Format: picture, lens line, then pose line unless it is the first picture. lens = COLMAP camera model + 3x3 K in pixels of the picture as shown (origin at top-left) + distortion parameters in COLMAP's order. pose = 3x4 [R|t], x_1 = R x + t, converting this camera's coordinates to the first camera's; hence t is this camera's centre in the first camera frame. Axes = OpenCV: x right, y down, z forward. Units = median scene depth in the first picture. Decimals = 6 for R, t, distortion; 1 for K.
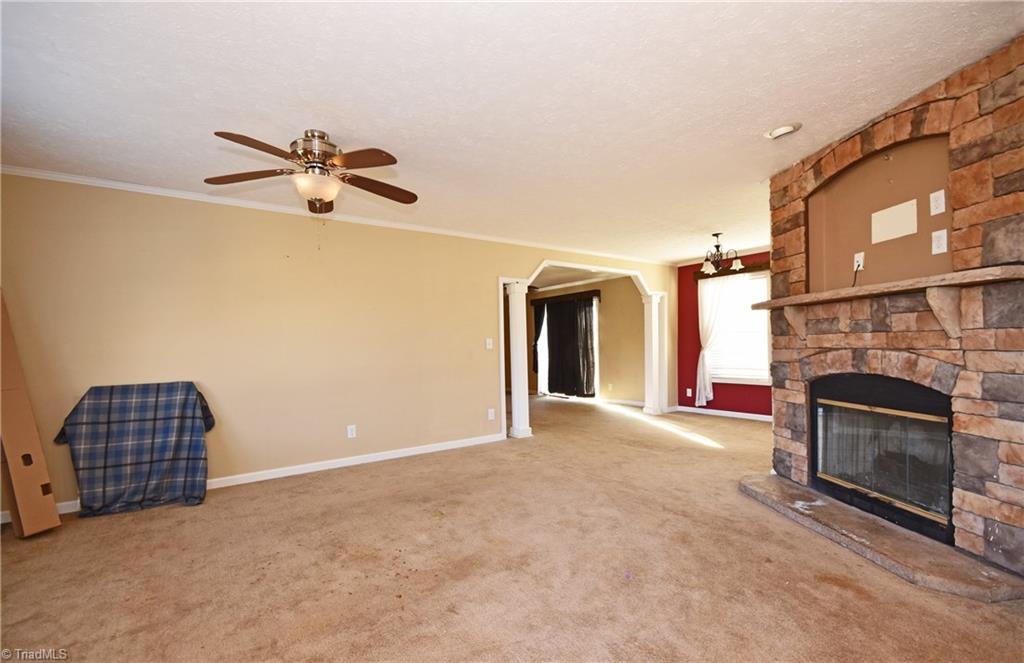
lens RADIAL K [[448.5, 0, 513.4], [0, 448.5, 333.7], [0, 0, 1]] dist [-0.013342, -0.005515]
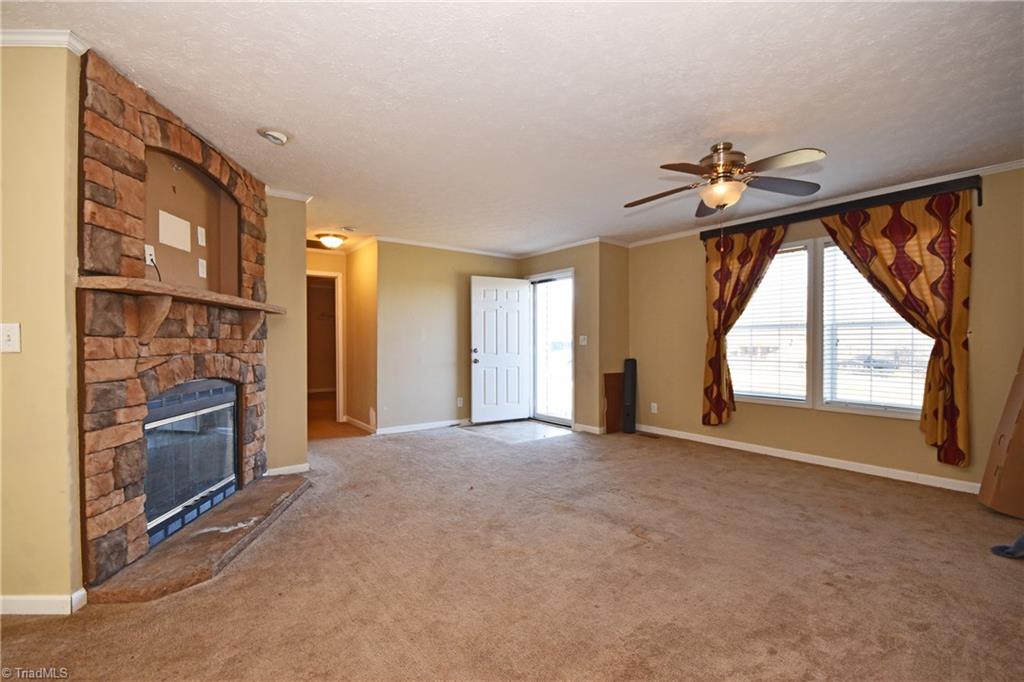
lens RADIAL K [[446.6, 0, 517.3], [0, 446.6, 343.7], [0, 0, 1]] dist [-0.013395, -0.000455]
pose [[-0.999250, 0.025538, -0.029118, 0.080298], [0.026100, 0.999477, -0.019104, 0.038890], [0.028615, -0.019850, -0.999393, 1.628796]]
